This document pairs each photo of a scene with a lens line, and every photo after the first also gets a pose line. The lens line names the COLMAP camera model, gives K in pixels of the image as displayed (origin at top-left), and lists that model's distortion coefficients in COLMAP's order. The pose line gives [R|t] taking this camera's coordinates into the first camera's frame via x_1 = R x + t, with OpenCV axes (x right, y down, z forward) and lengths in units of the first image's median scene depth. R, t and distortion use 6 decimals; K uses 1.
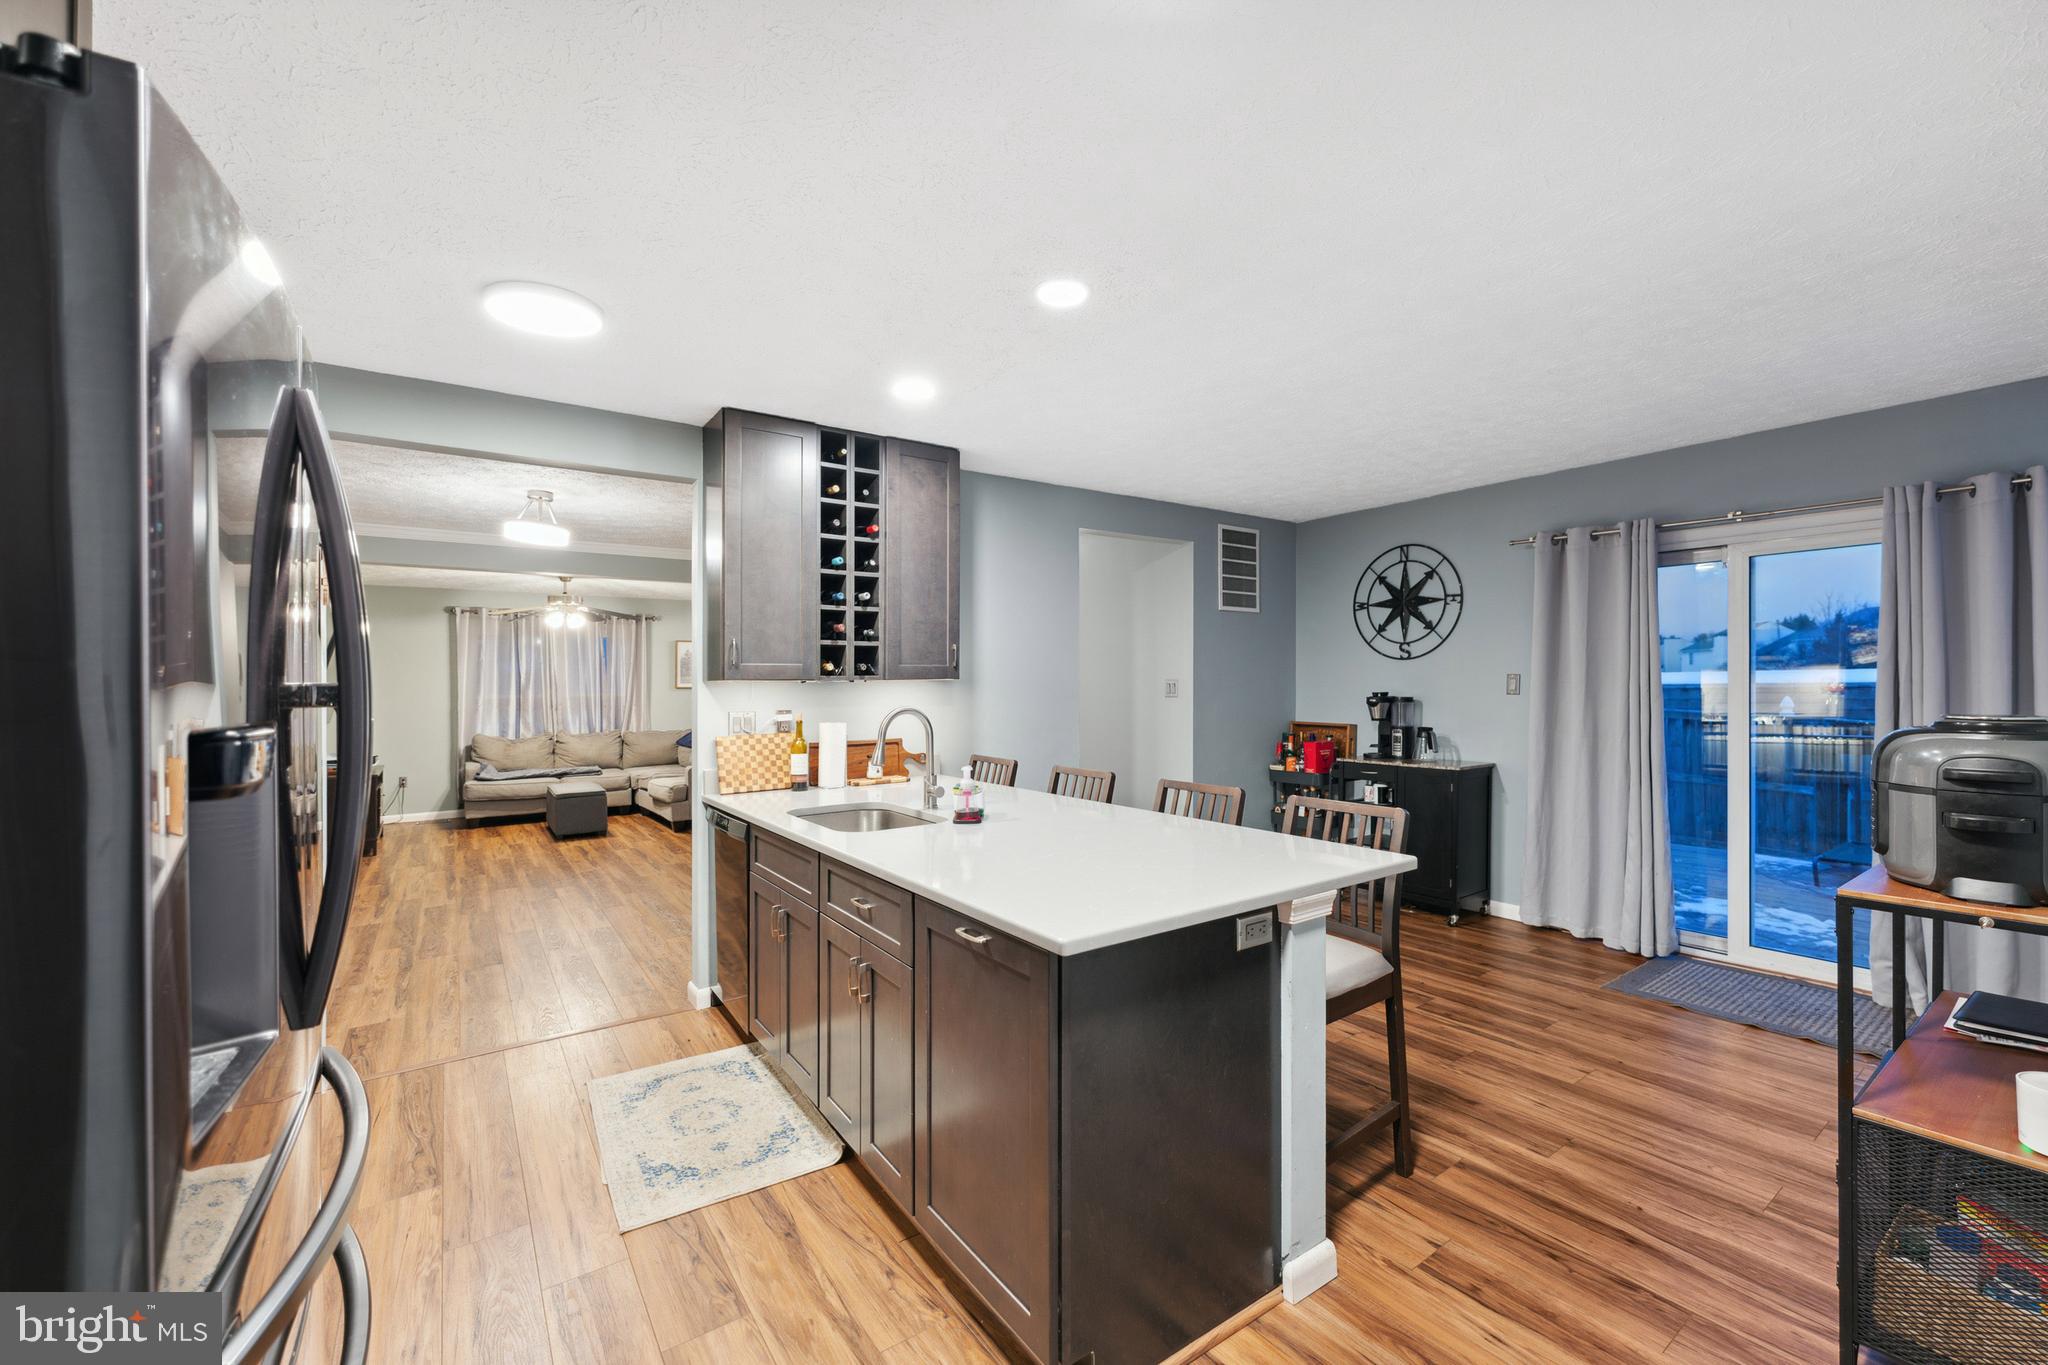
lens RADIAL K [[815.9, 0, 1041.4], [0, 815.9, 693.6], [0, 0, 1]] dist [-0.001210, 0.000089]
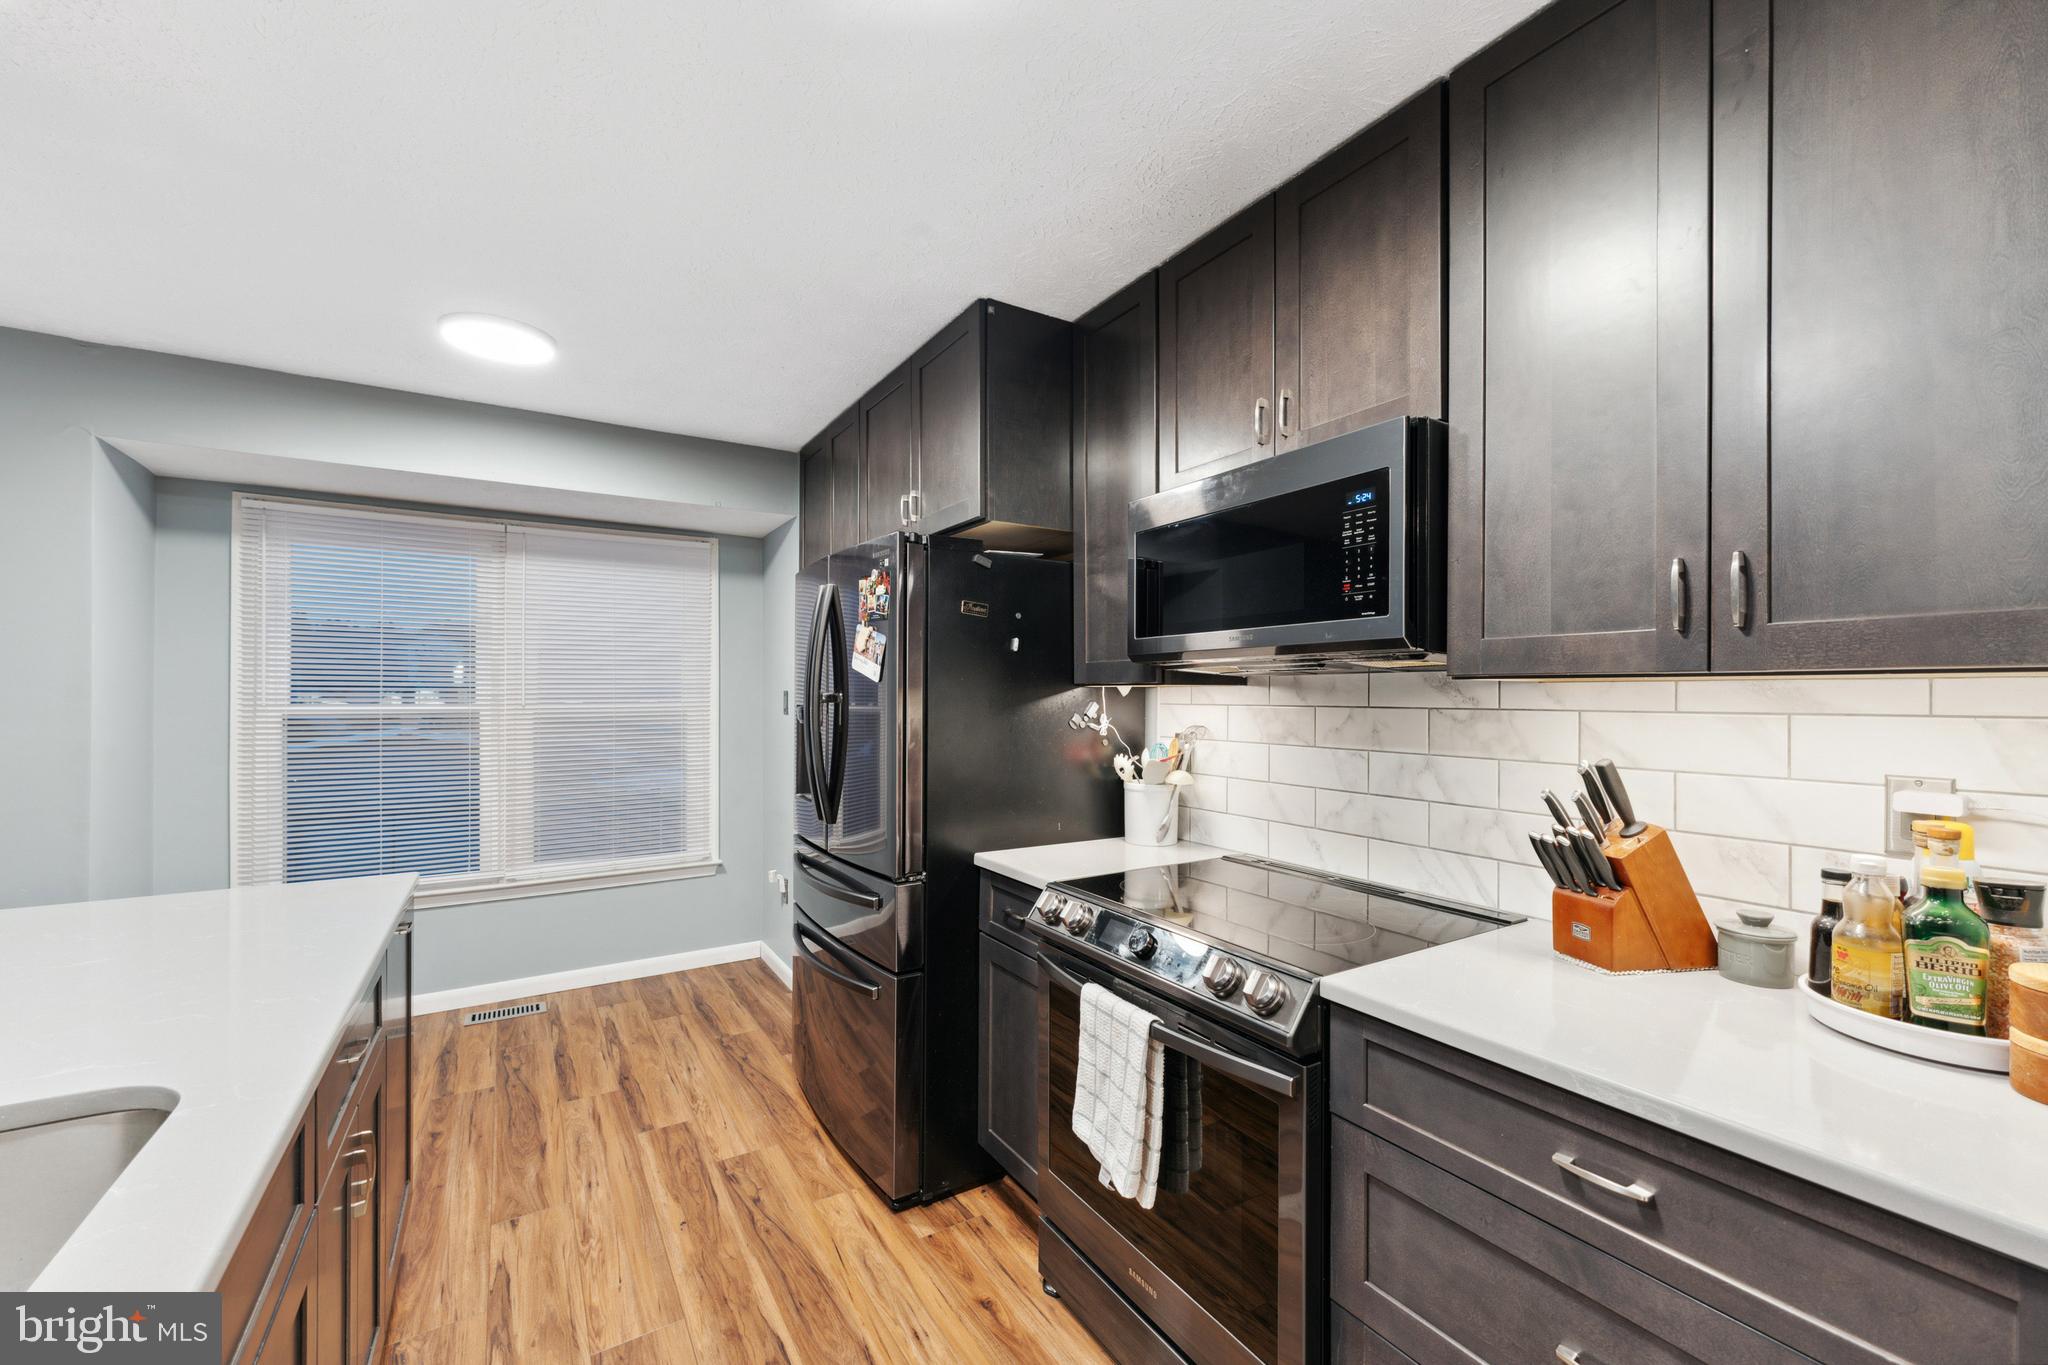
lens RADIAL K [[831.9, 0, 1038.9], [0, 831.9, 689.5], [0, 0, 1]] dist [0.000744, -0.000115]
pose [[-0.998319, 0.009685, 0.057136, -0.388689], [0.009747, 0.999952, 0.000807, -0.004141], [-0.057125, 0.001362, -0.998366, 0.800582]]
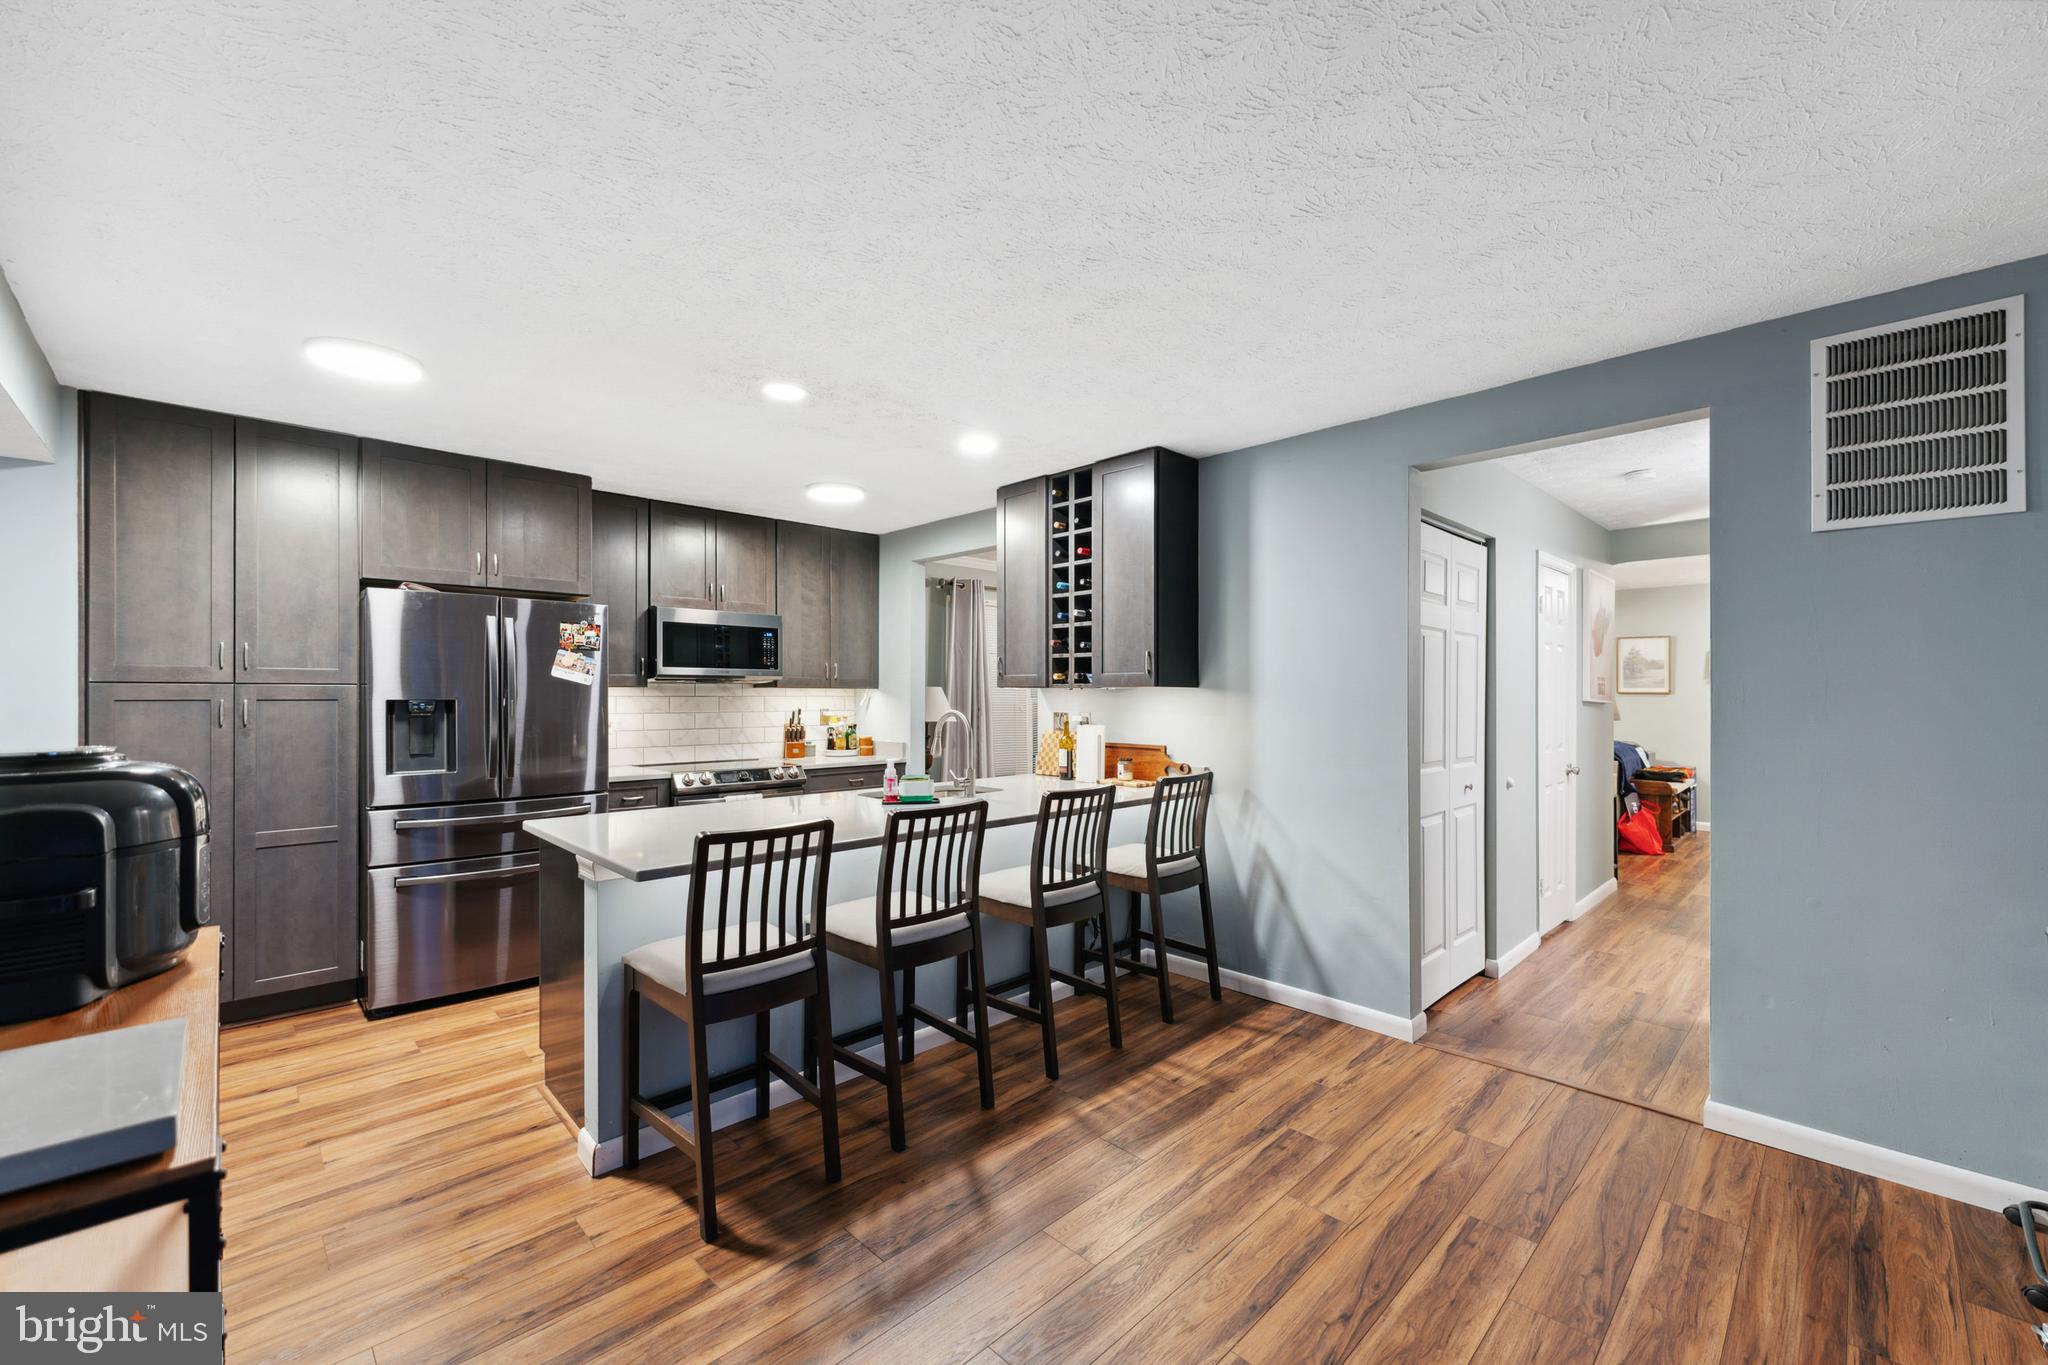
lens RADIAL K [[830.0, 0, 1050.9], [0, 830.0, 693.4], [0, 0, 1]] dist [0.003165, 0.000191]
pose [[0.166704, 0.013612, -0.985913, 0.743965], [-0.013699, 0.999840, 0.011488, -0.017739], [0.985912, 0.011591, 0.166863, 0.637981]]
